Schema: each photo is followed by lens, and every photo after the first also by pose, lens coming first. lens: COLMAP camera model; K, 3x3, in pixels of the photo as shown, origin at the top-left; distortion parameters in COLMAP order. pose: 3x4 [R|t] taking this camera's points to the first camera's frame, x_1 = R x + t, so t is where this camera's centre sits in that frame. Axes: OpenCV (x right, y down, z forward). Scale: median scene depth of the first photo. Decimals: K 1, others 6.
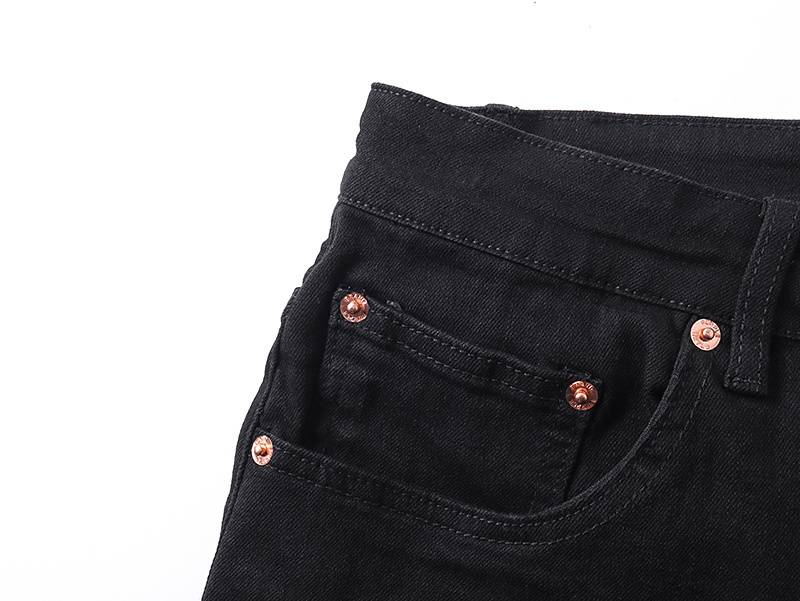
lens RADIAL K [[1041.1, 0, 400.0], [0, 1041.1, 300.5], [0, 0, 1]] dist [-0.015062, 0.073985]
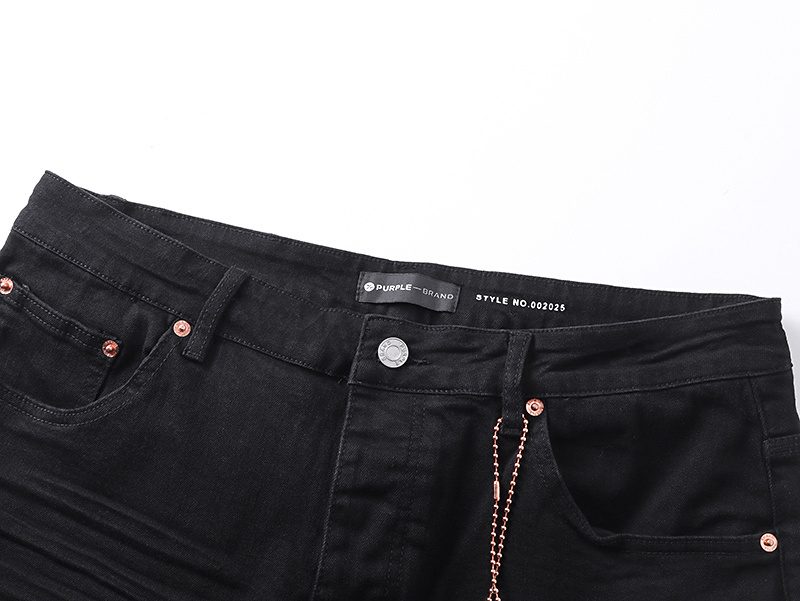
lens RADIAL K [[1041.1, 0, 400.0], [0, 1041.1, 300.5], [0, 0, 1]] dist [-0.015062, 0.073985]
pose [[0.976962, 0.186957, 0.102922, 0.469529], [-0.169528, 0.972798, -0.157876, 0.211941], [-0.129638, 0.136791, 0.982081, -0.909601]]
